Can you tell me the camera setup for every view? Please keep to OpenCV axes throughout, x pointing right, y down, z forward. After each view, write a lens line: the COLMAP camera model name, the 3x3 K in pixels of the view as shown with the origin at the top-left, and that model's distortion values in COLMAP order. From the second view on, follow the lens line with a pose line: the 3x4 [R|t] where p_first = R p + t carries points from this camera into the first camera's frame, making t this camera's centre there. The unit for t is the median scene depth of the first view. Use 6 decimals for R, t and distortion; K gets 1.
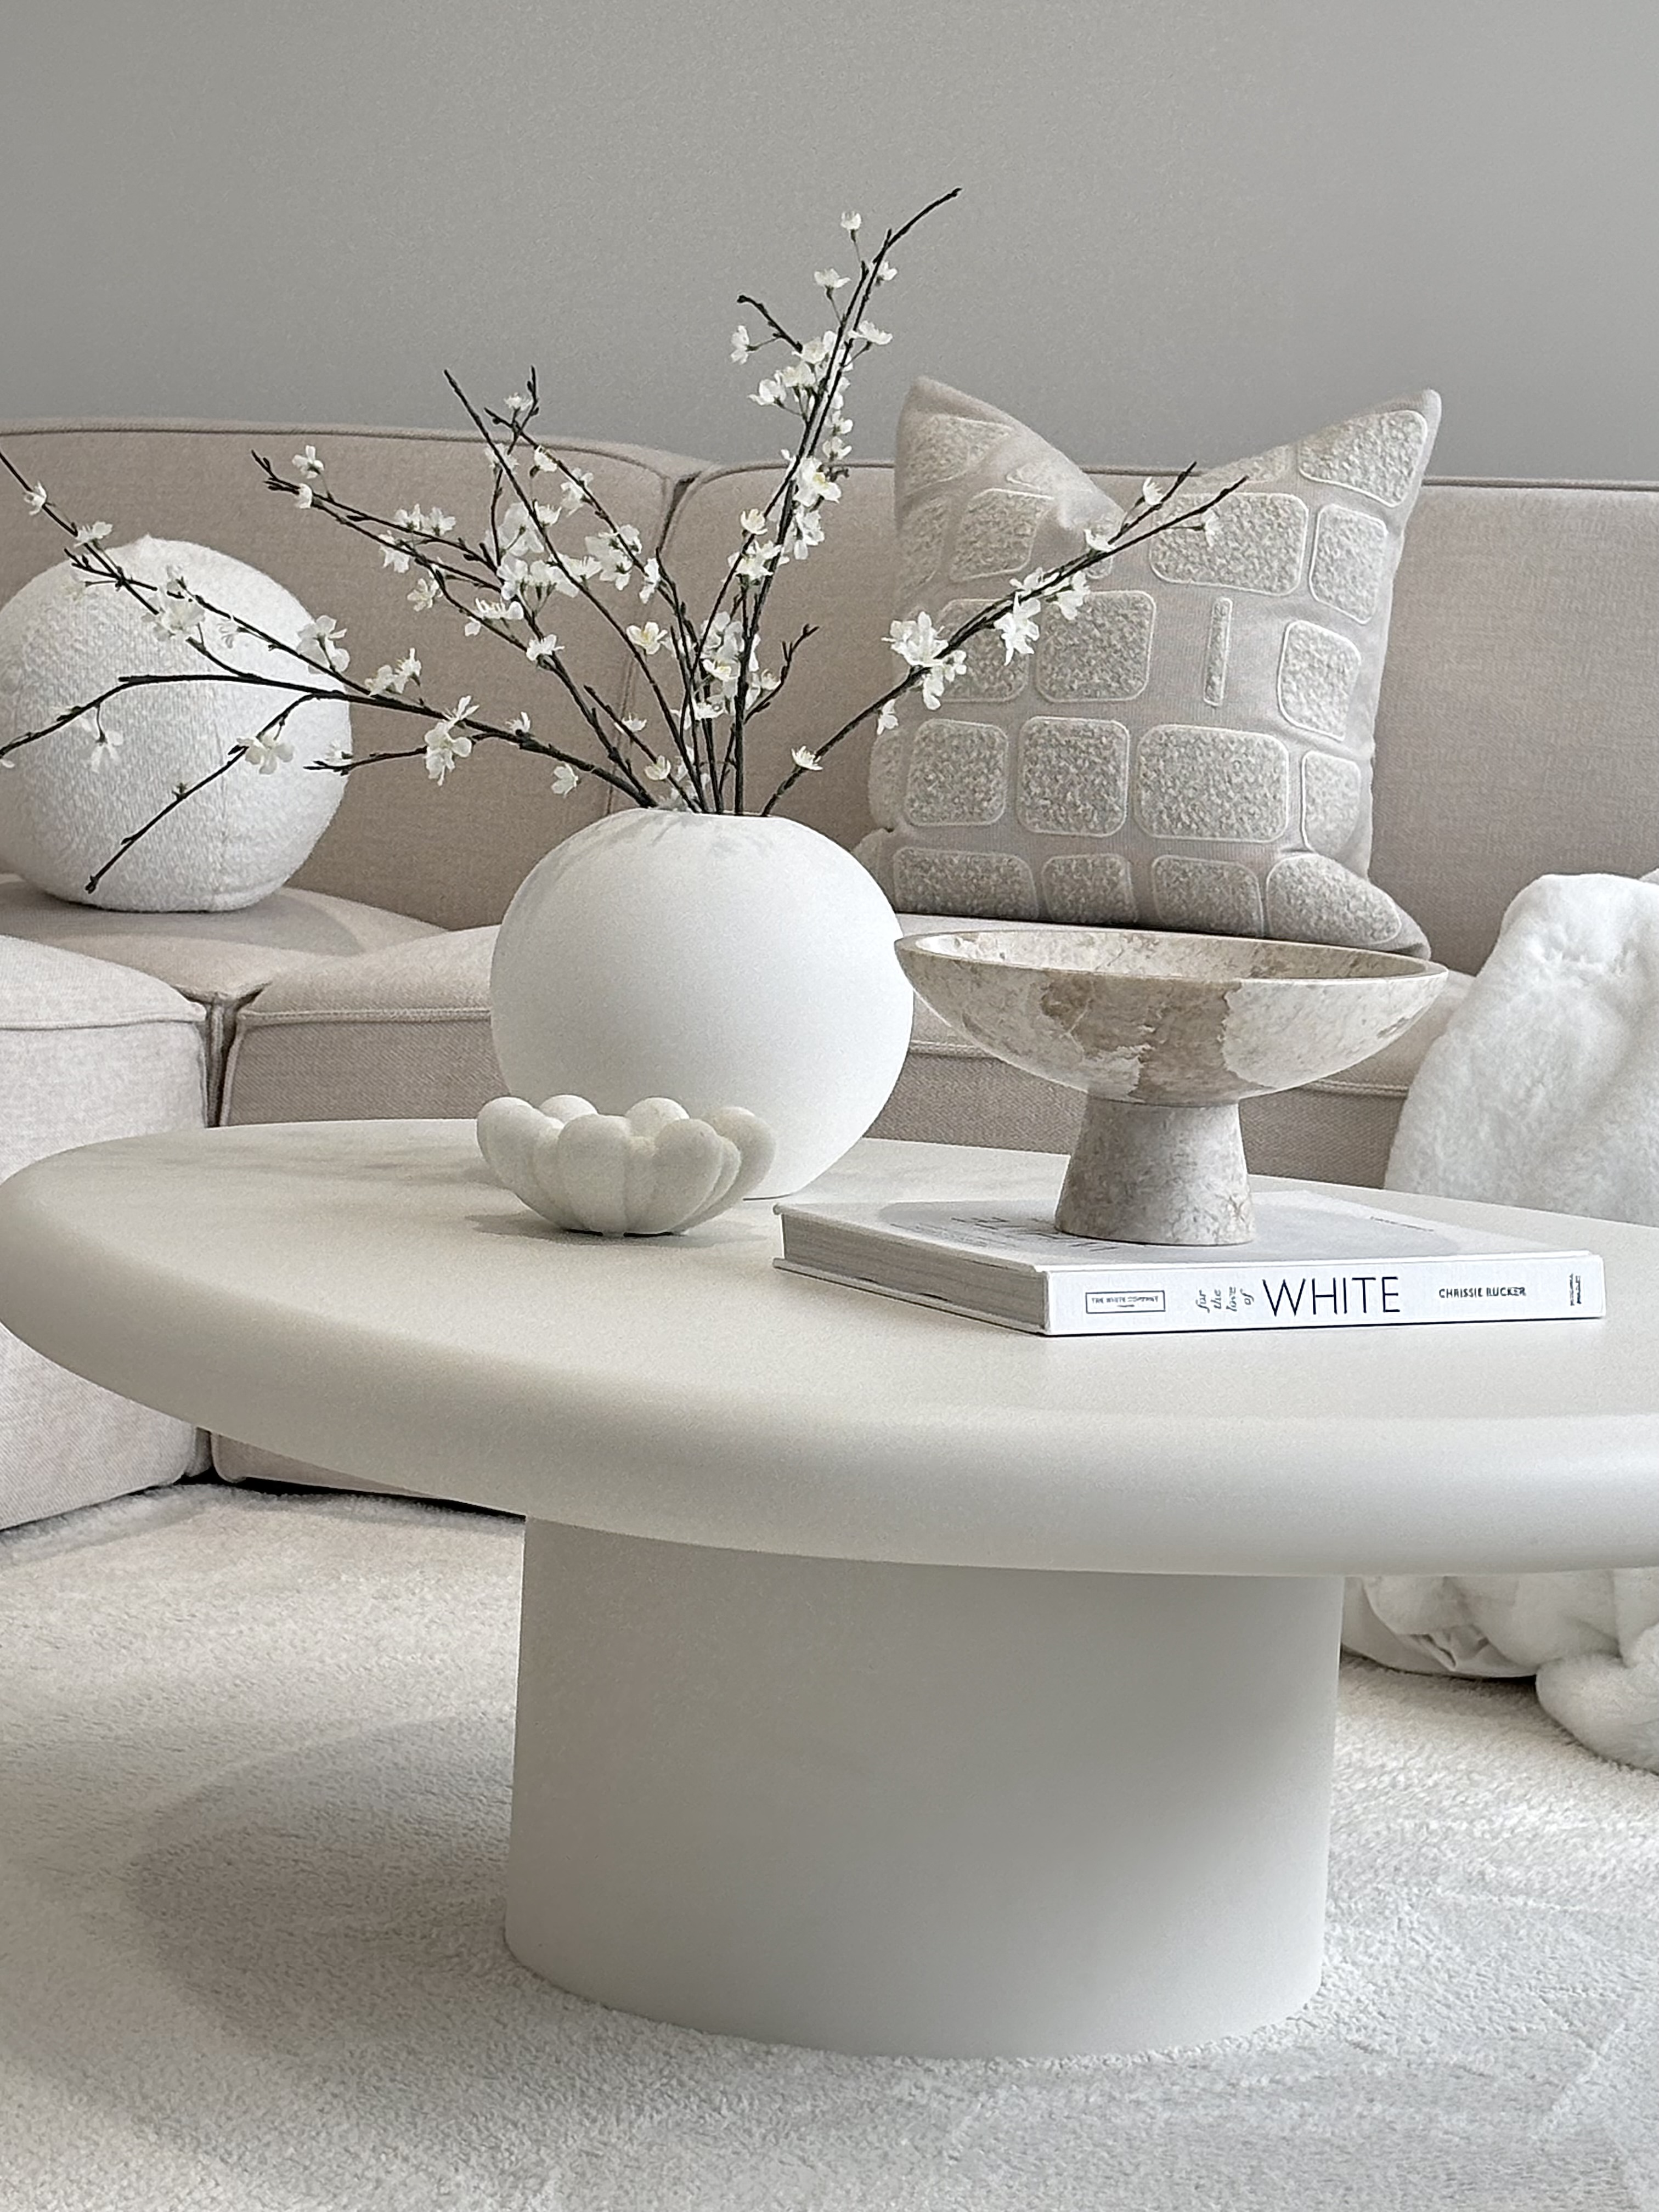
lens RADIAL K [[5603.9, 0, 829.5], [0, 5603.9, 1106.0], [0, 0, 1]] dist [0.218503, 0.155698]
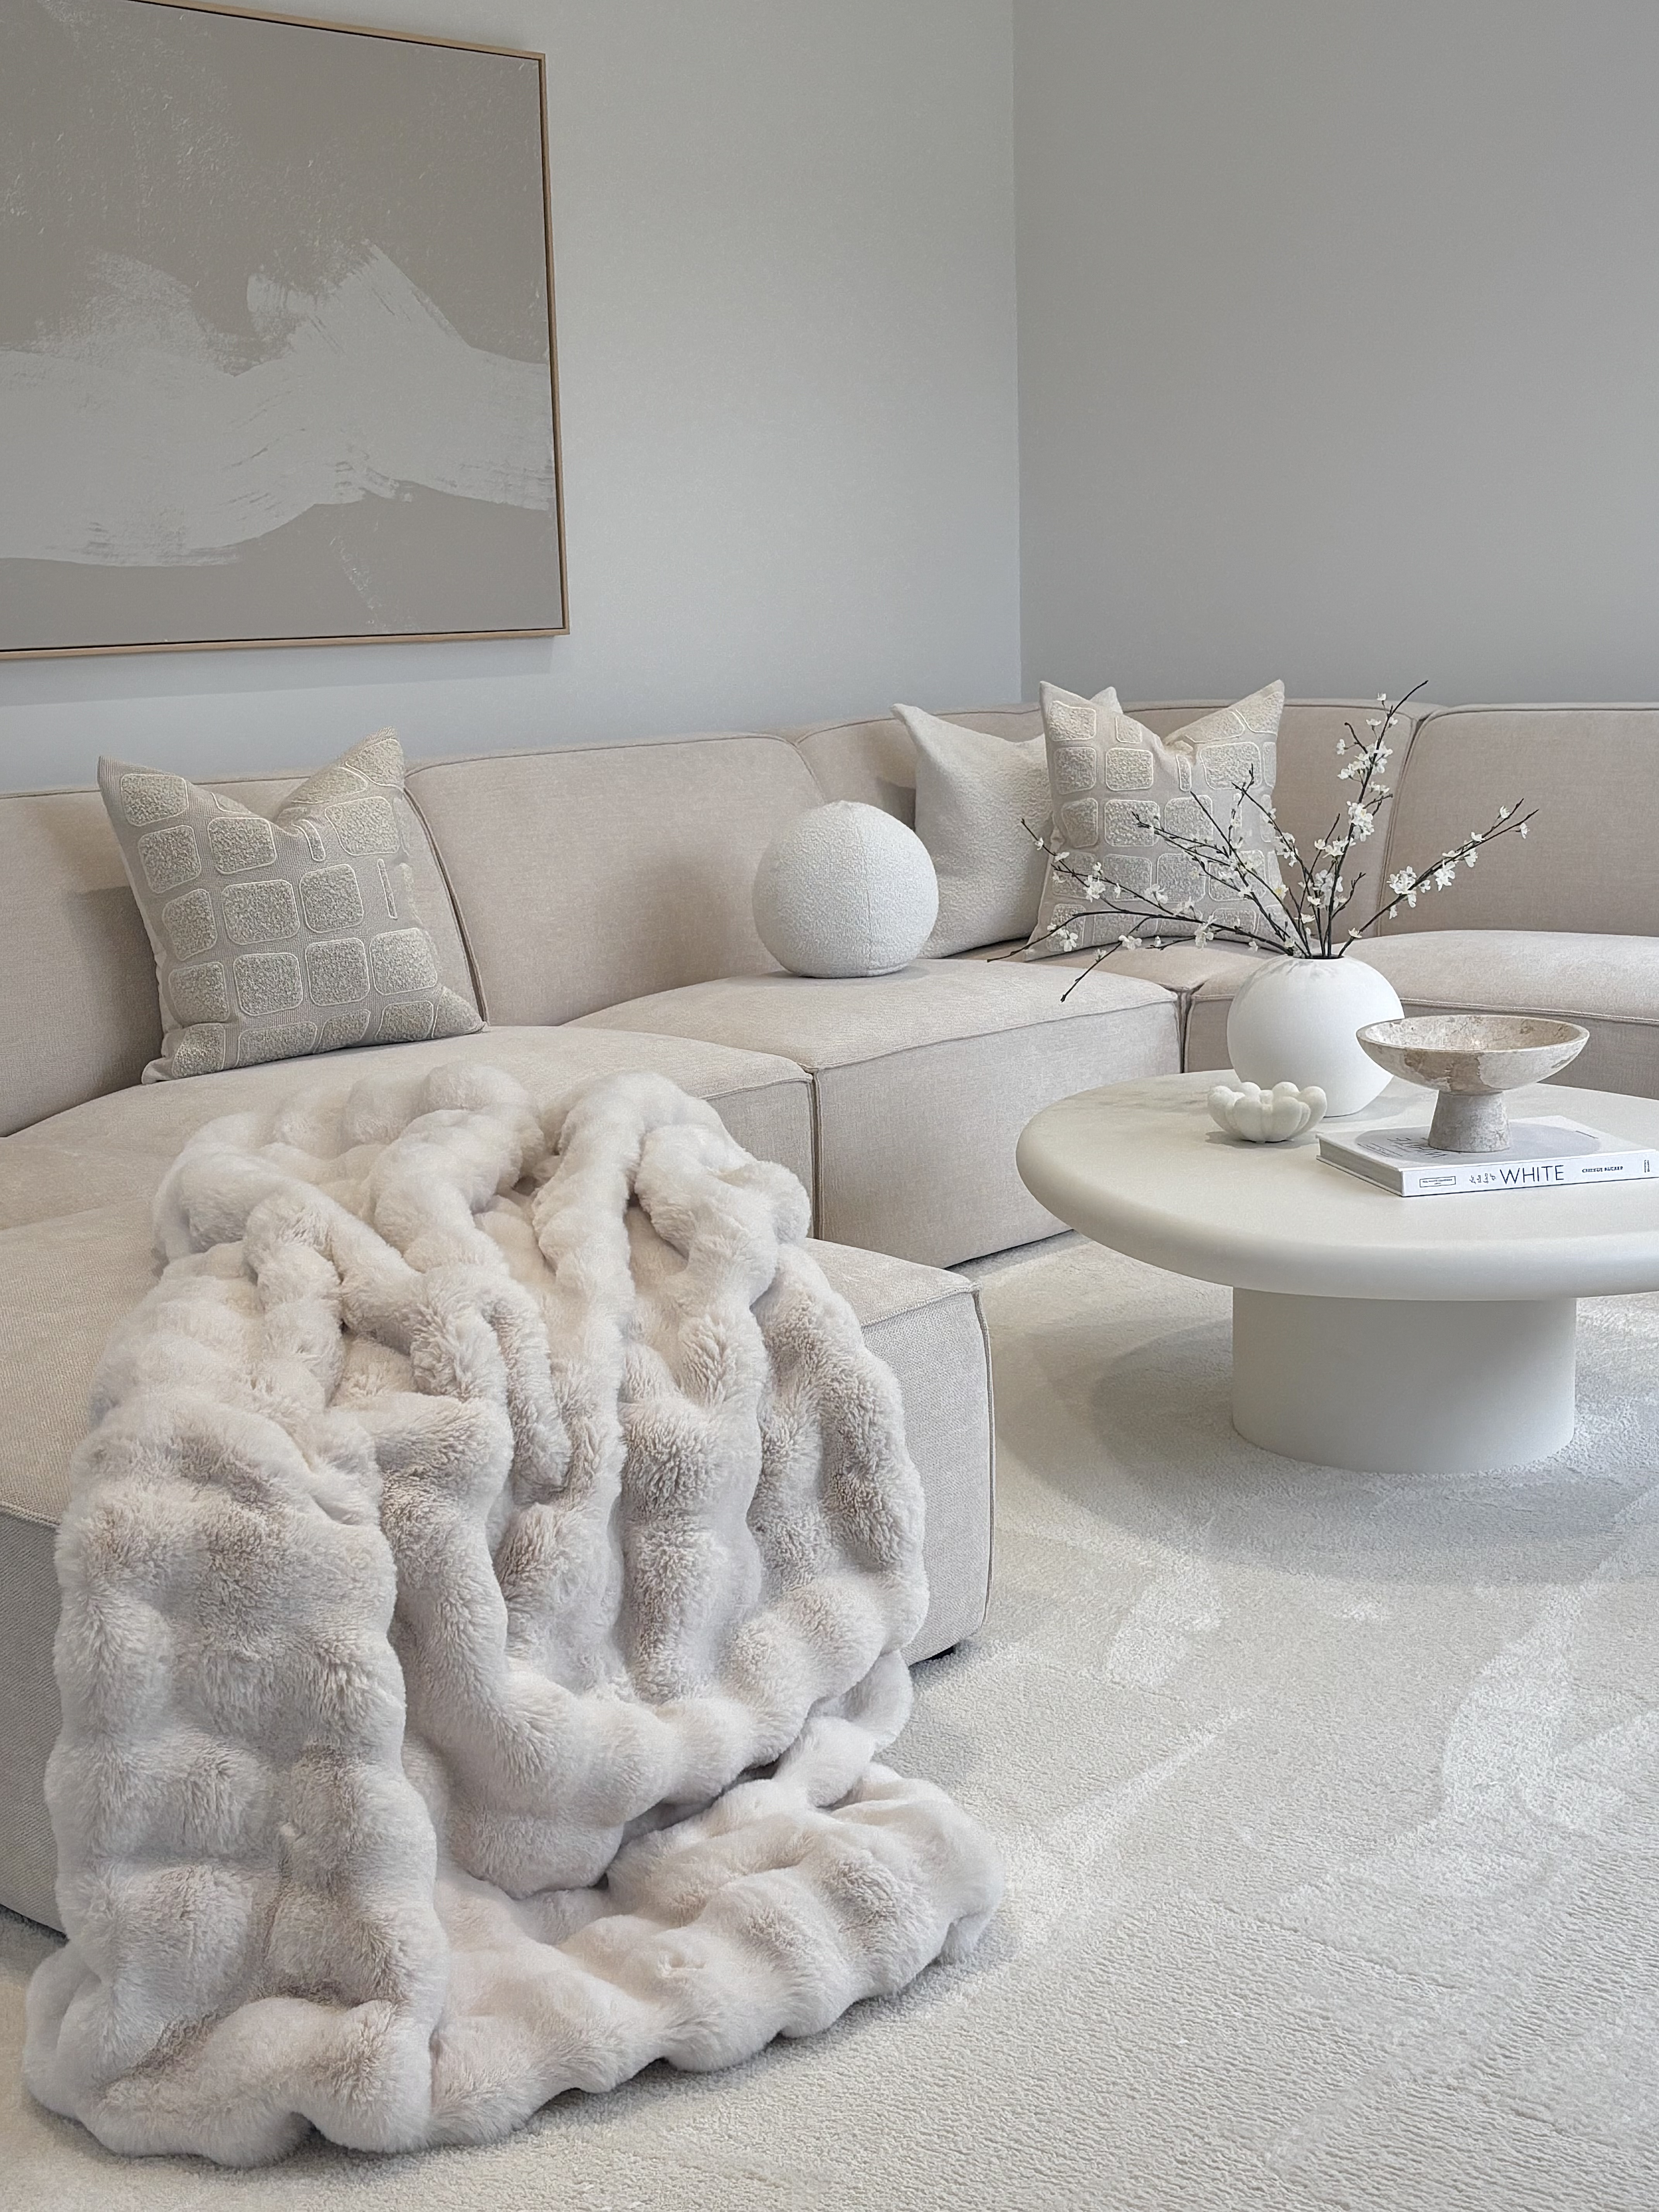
lens RADIAL K [[3006.0, 0, 829.5], [0, 3006.0, 1106.0], [0, 0, 1]] dist [0.216509, -0.790243]
pose [[0.953657, -0.018668, -0.300316, 0.170106], [0.042006, 0.996560, 0.071443, -0.090649], [0.297949, -0.080747, 0.951160, -0.311240]]
